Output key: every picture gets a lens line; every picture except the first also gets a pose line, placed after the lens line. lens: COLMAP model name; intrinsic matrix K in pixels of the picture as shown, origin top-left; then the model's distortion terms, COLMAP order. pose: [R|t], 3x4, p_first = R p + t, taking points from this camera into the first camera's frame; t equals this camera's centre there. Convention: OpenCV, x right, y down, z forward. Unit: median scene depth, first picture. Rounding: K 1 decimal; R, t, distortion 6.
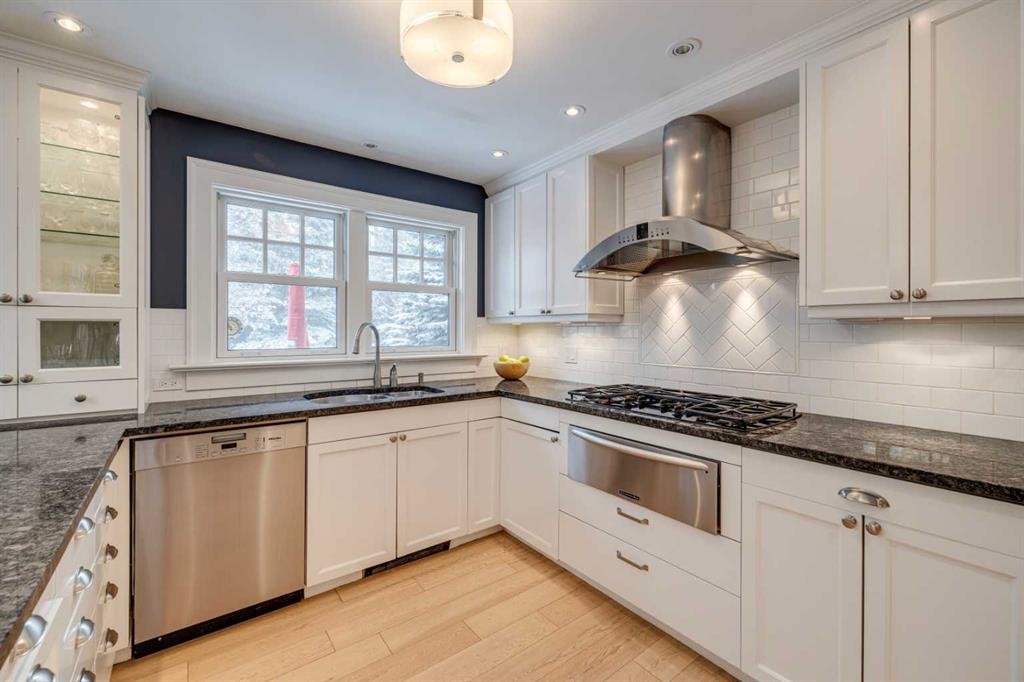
lens RADIAL K [[428.3, 0, 511.7], [0, 428.3, 329.1], [0, 0, 1]] dist [0.000914, 0.000221]
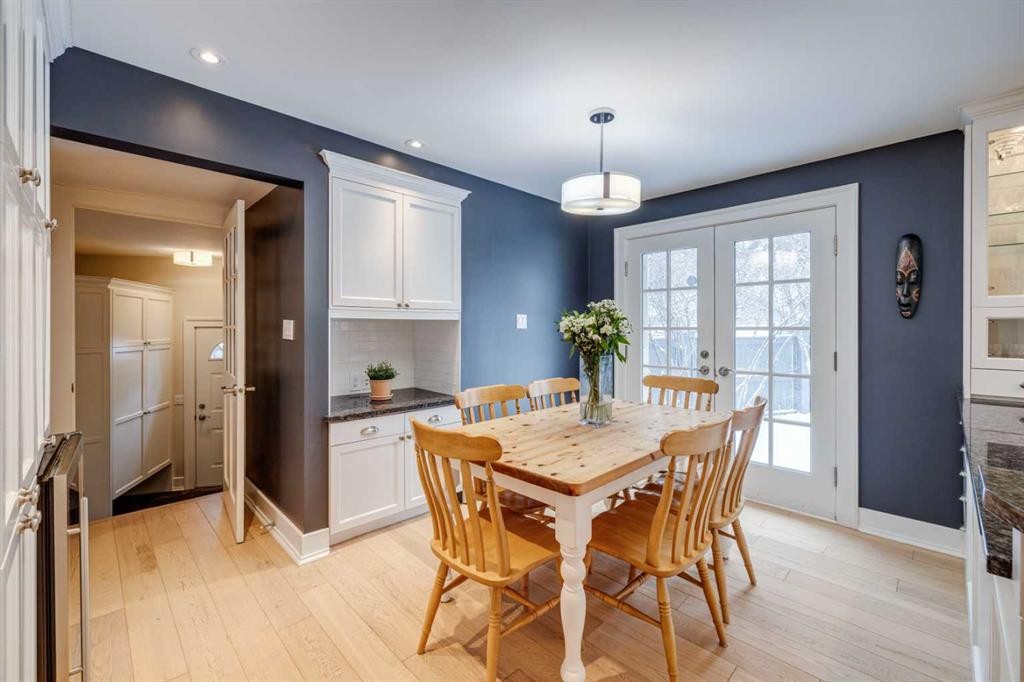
lens RADIAL K [[428.3, 0, 511.7], [0, 428.3, 329.1], [0, 0, 1]] dist [0.000914, 0.000221]
pose [[0.129839, -0.000471, -0.991535, 1.573481], [-0.001865, 0.999998, -0.000719, 0.015437], [0.991533, 0.001943, 0.129838, 0.653608]]
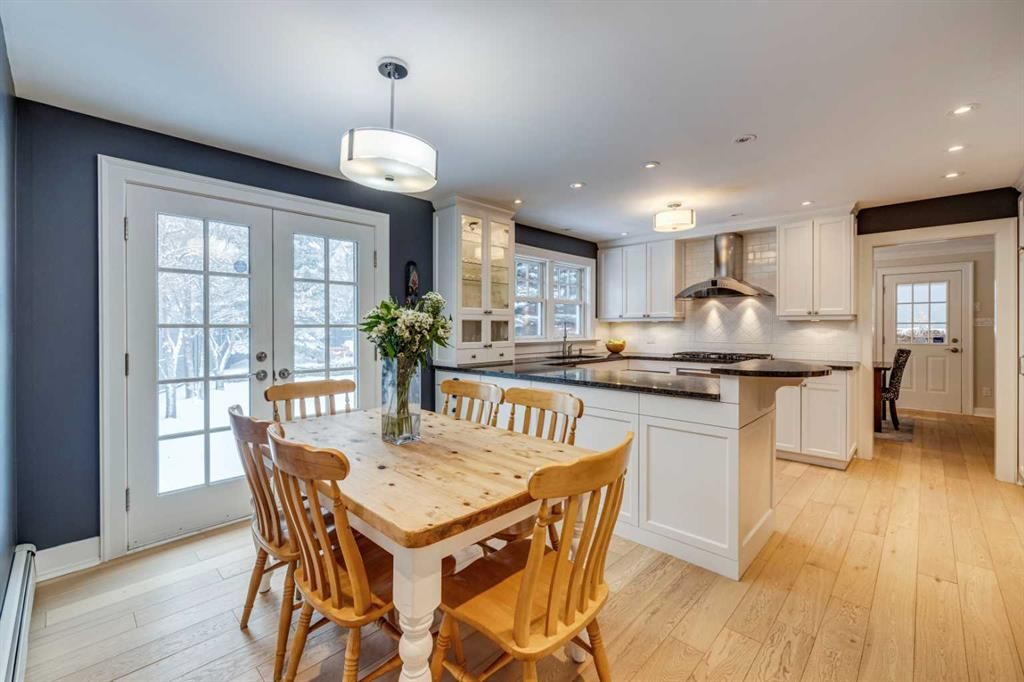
lens RADIAL K [[440.6, 0, 514.5], [0, 440.6, 328.2], [0, 0, 1]] dist [0.000610, 0.000091]
pose [[0.985131, -0.002746, 0.171783, -0.865046], [0.001555, 0.999974, 0.007070, 0.000444], [-0.171798, -0.006698, 0.985109, -0.873557]]
